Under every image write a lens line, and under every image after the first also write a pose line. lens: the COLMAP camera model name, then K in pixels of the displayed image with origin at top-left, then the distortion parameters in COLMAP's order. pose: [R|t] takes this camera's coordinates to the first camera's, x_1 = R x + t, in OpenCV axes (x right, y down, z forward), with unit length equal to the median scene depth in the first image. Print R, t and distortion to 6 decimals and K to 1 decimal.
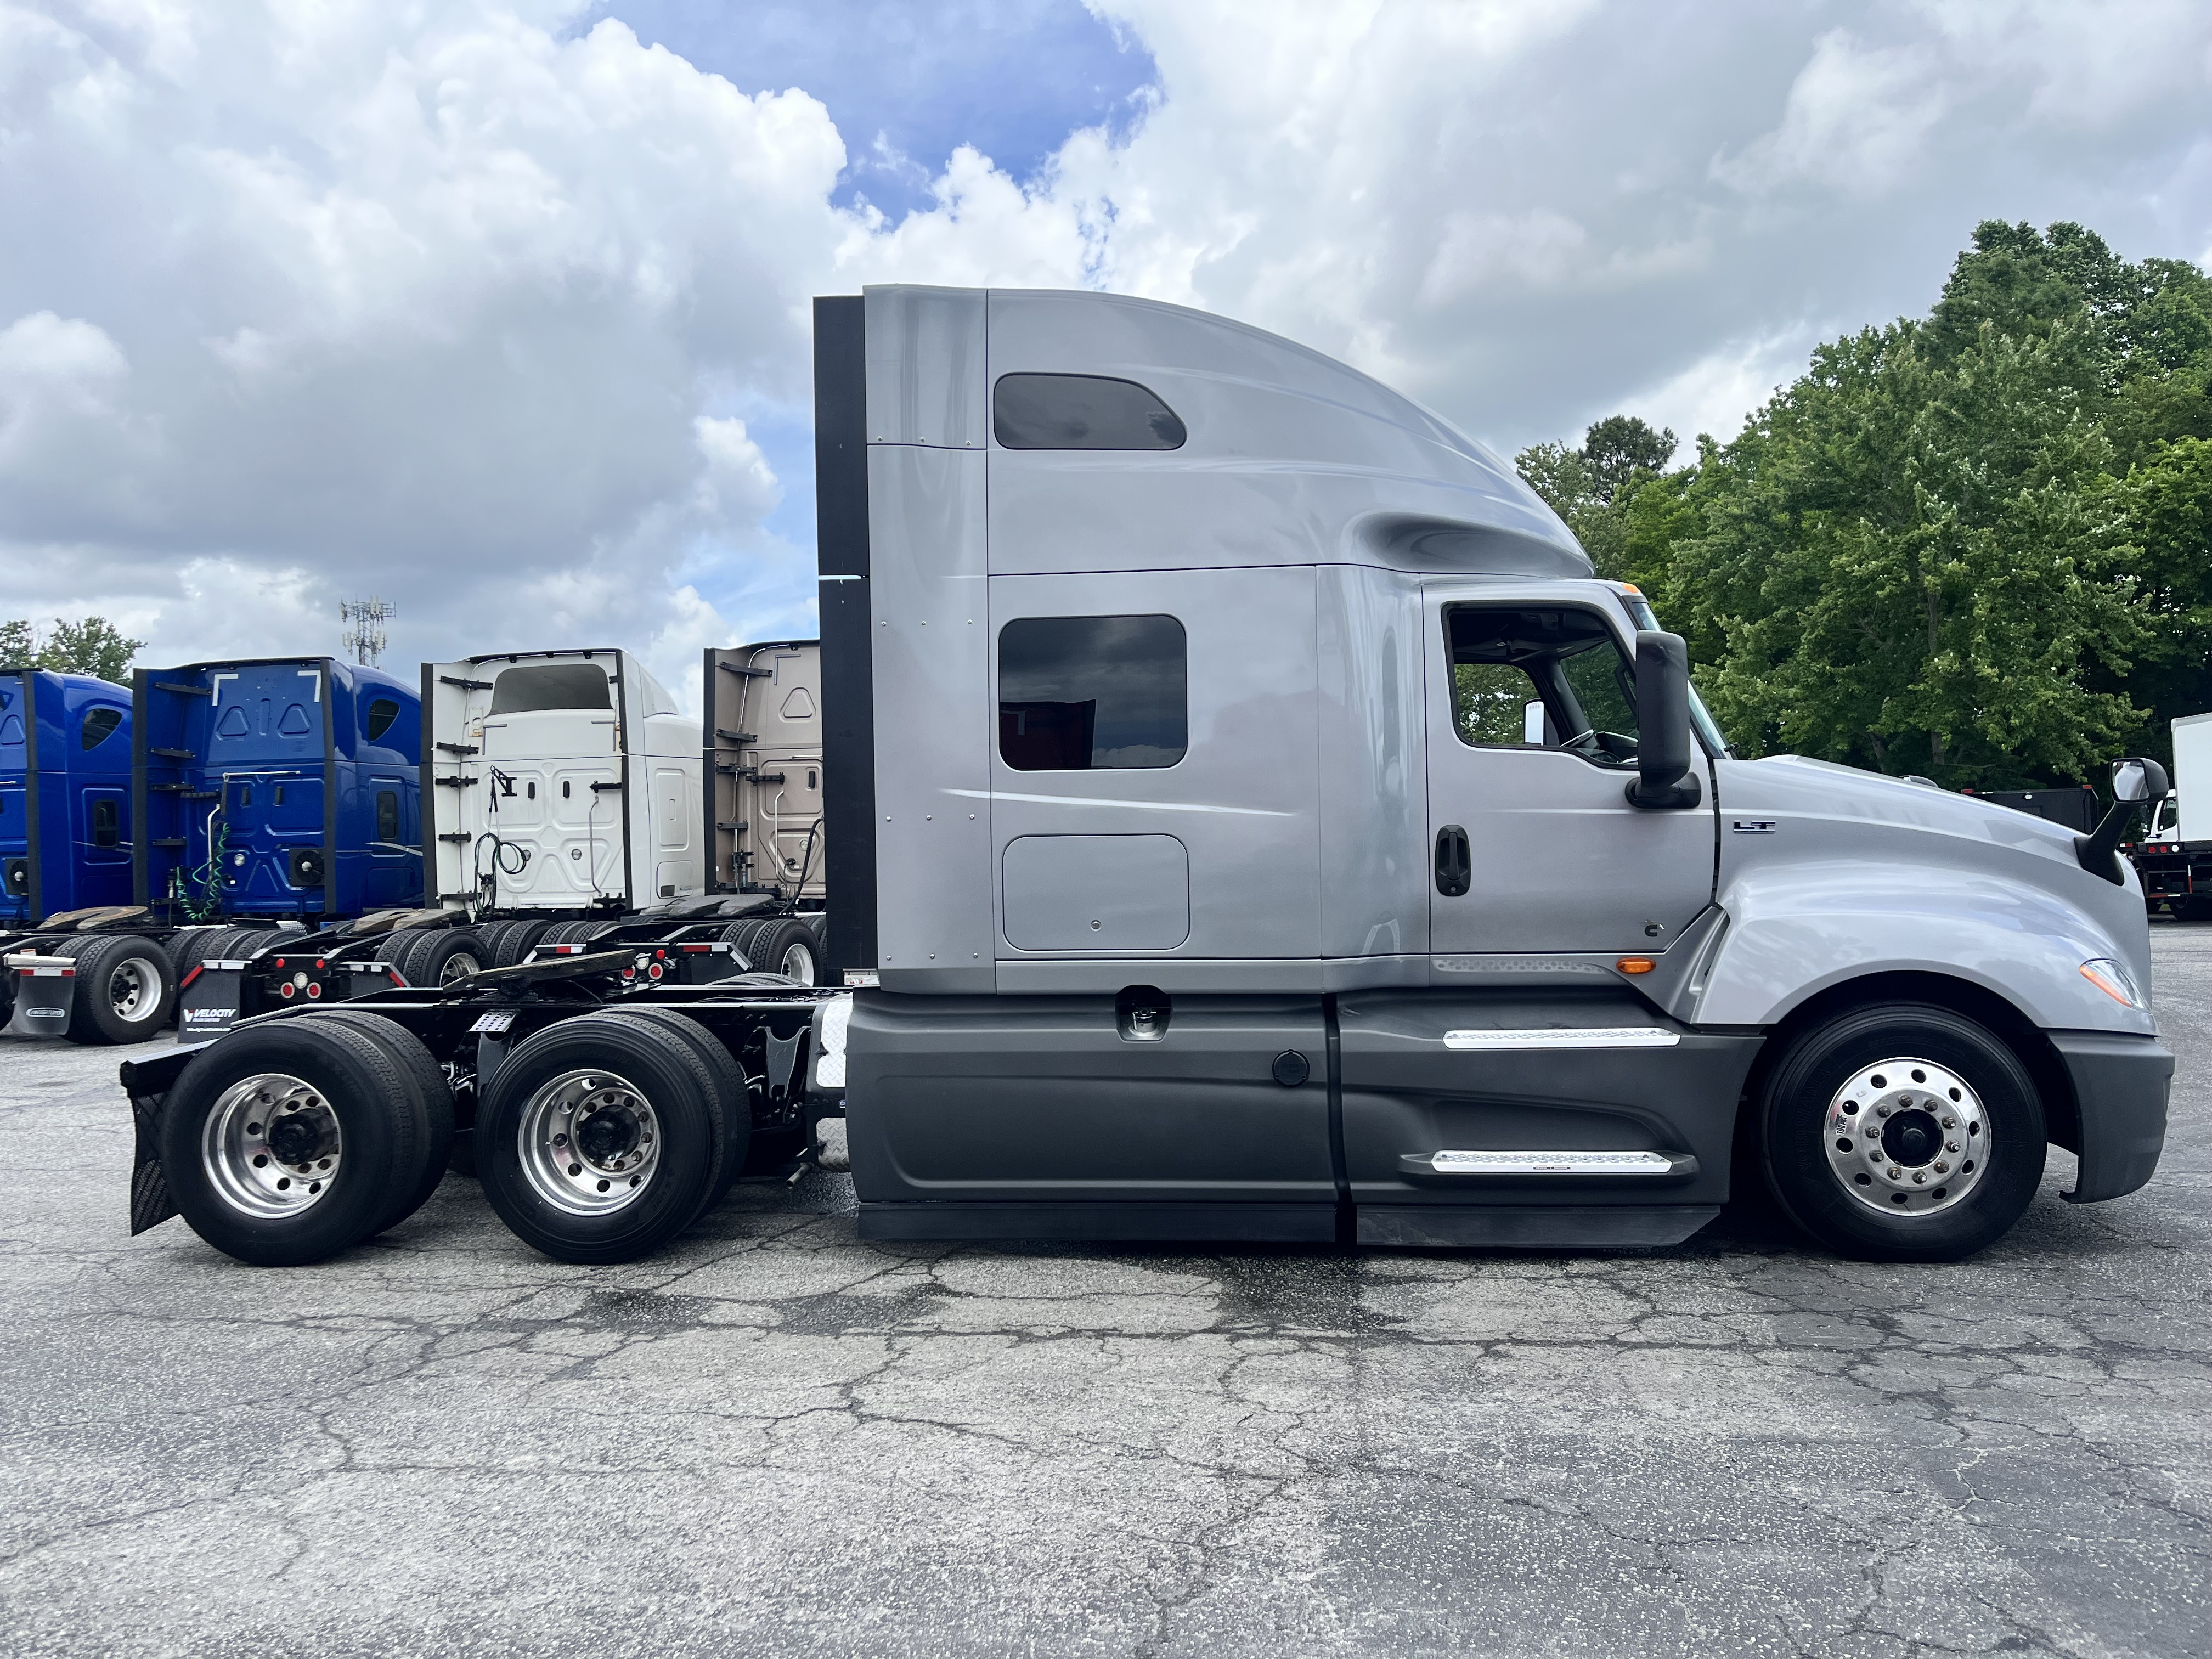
lens RADIAL K [[1695.8, 0, 1106.0], [0, 1695.8, 829.5], [0, 0, 1]] dist [0.027780, 0.002872]
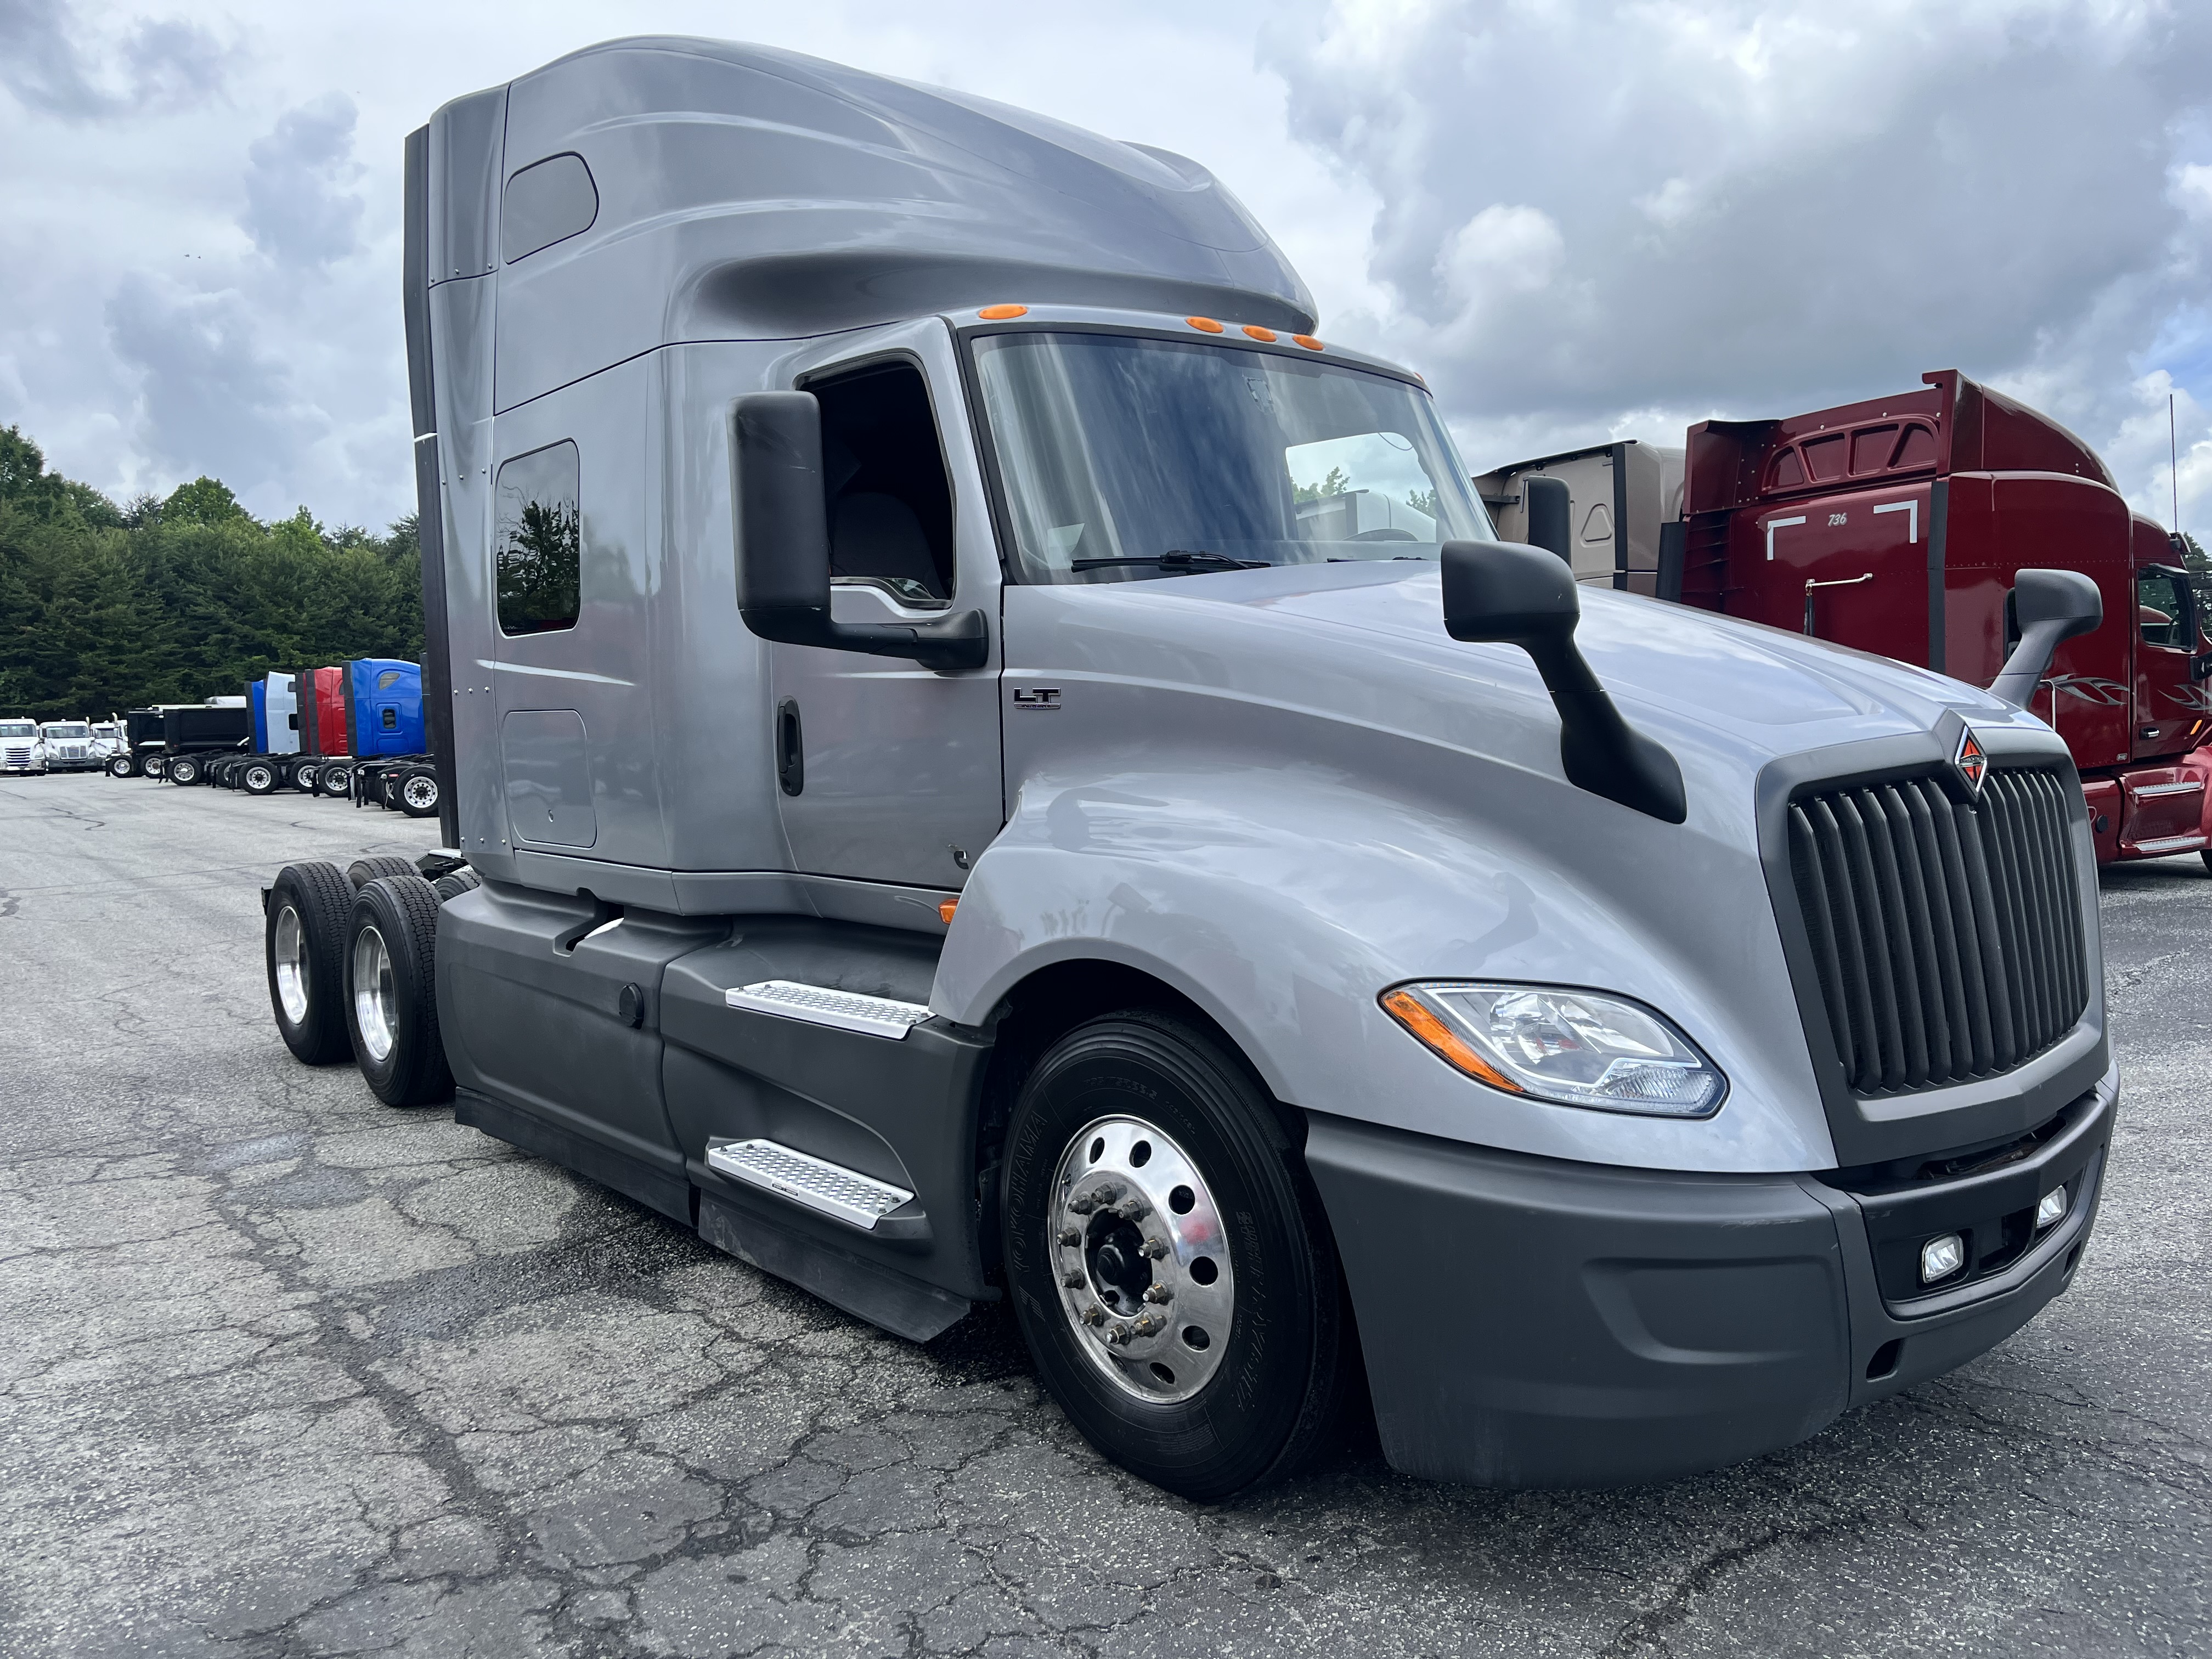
lens RADIAL K [[1692.8, 0, 1106.0], [0, 1692.8, 829.5], [0, 0, 1]] dist [0.074883, -0.109036]
pose [[0.704432, 0.049648, -0.708033, 0.935464], [0.018937, 0.995881, 0.088672, -0.008986], [0.709519, -0.075871, 0.700590, 0.680501]]
